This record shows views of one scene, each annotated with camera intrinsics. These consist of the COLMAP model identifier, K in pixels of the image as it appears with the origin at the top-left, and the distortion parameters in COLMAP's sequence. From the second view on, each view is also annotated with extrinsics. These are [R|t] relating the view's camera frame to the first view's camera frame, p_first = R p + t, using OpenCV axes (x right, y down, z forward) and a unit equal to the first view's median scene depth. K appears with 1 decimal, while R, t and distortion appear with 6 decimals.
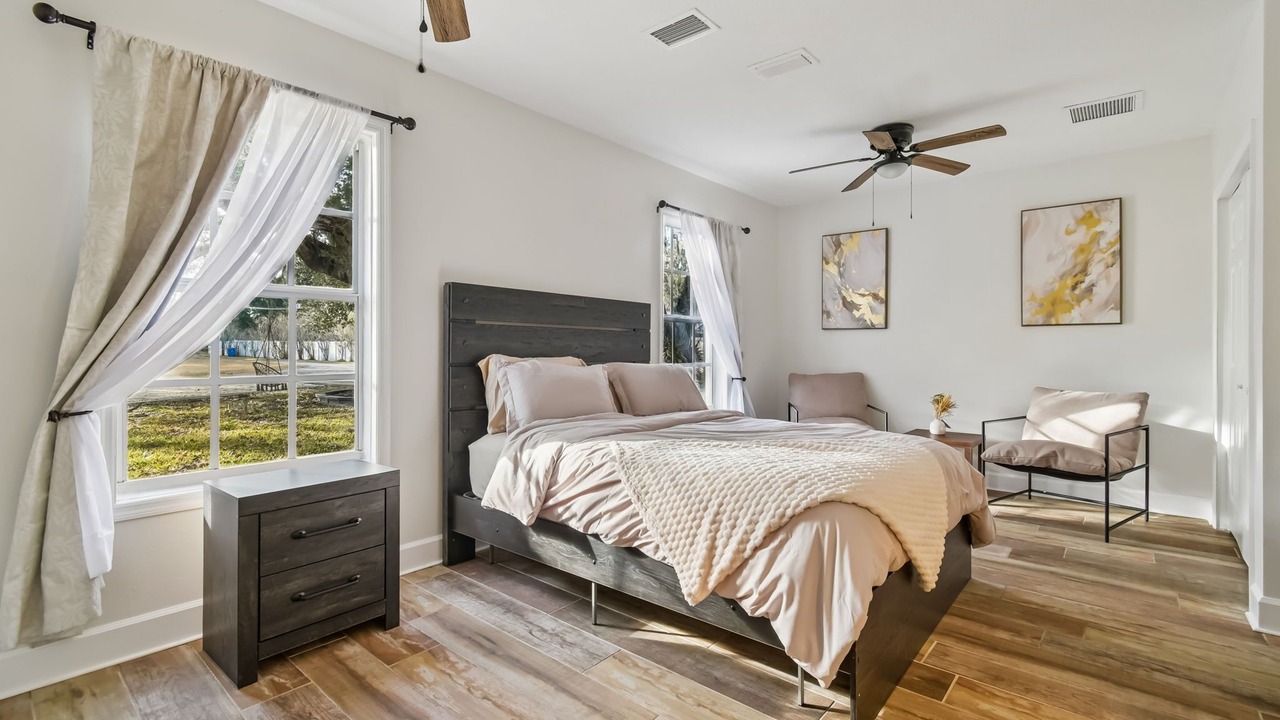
lens RADIAL K [[580.3, 0, 638.4], [0, 580.3, 352.6], [0, 0, 1]] dist [0.004599, 0.000524]
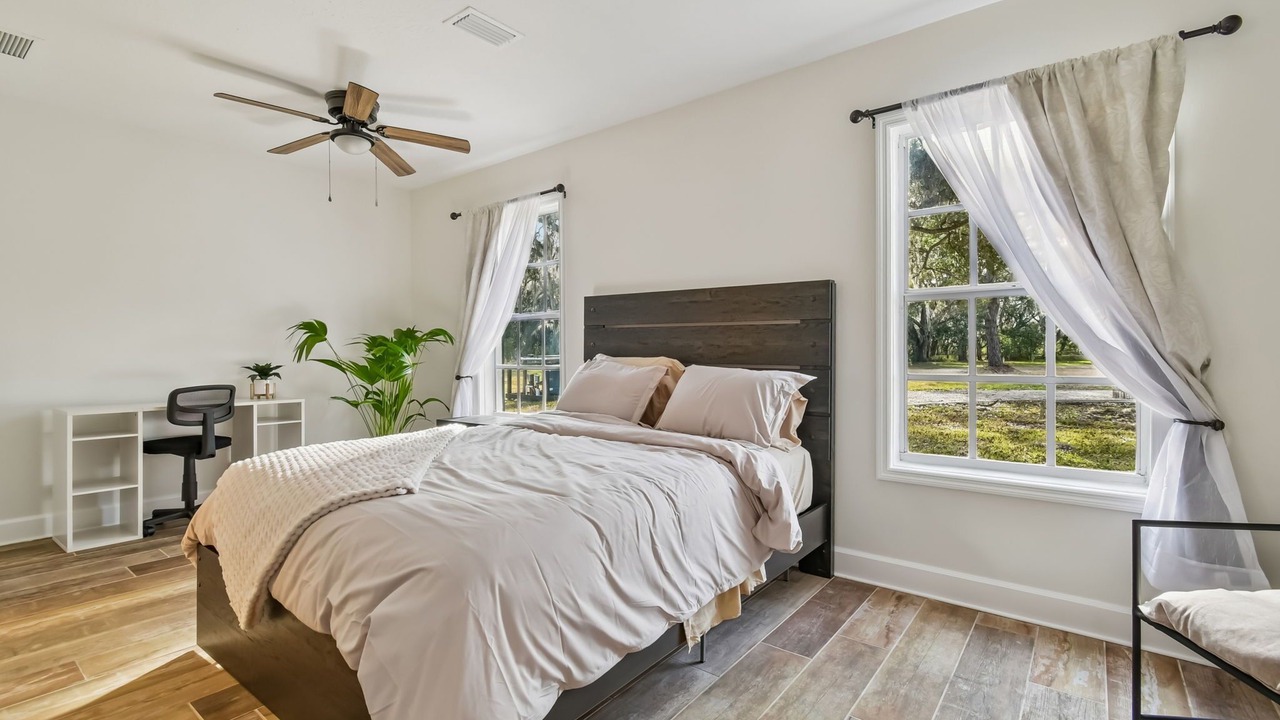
lens RADIAL K [[580.3, 0, 638.2], [0, 580.3, 356.4], [0, 0, 1]] dist [0.004599, 0.000524]
pose [[0.046109, 0.008511, -0.998900, 0.934589], [-0.001603, 0.999963, 0.008446, -0.002236], [0.998935, 0.001212, 0.046121, 1.037684]]
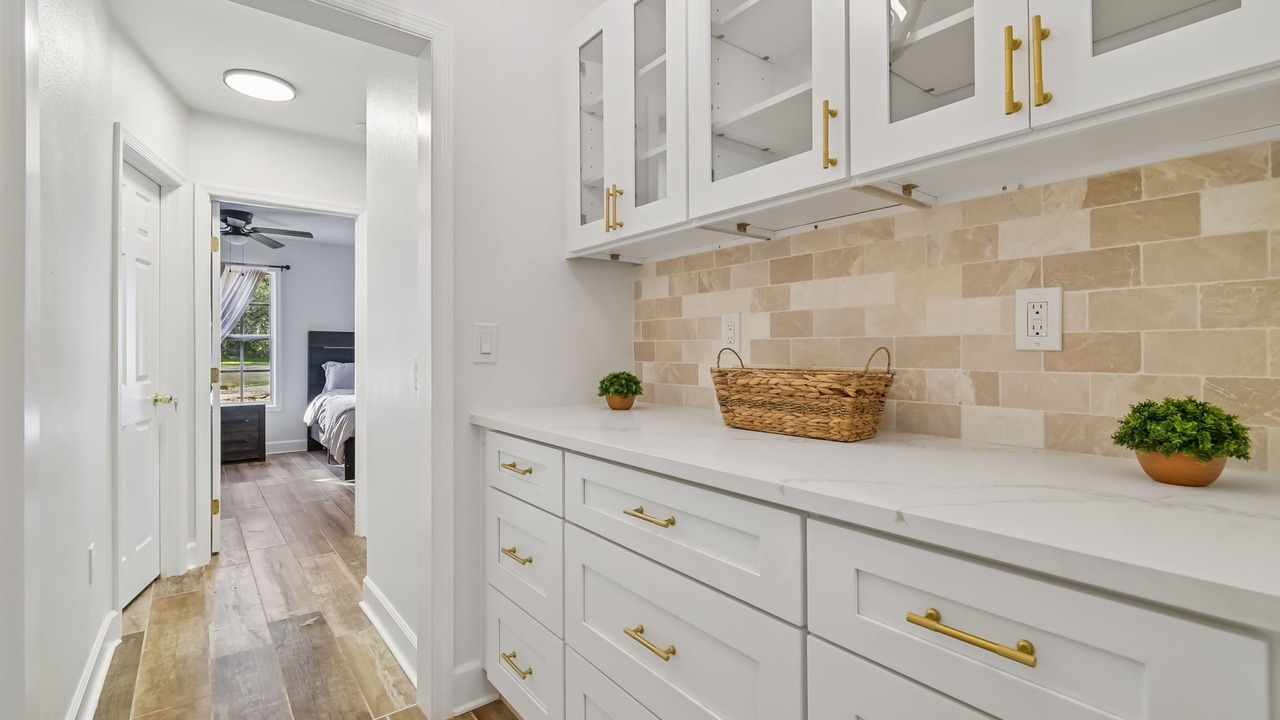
lens RADIAL K [[580.3, 0, 638.3], [0, 580.3, 353.6], [0, 0, 1]] dist [0.004599, 0.000524]
pose [[0.977124, -0.008754, -0.212492, 1.462784], [0.009215, 0.999957, 0.001181, -0.019977], [0.212473, -0.003112, 0.977162, -1.011004]]
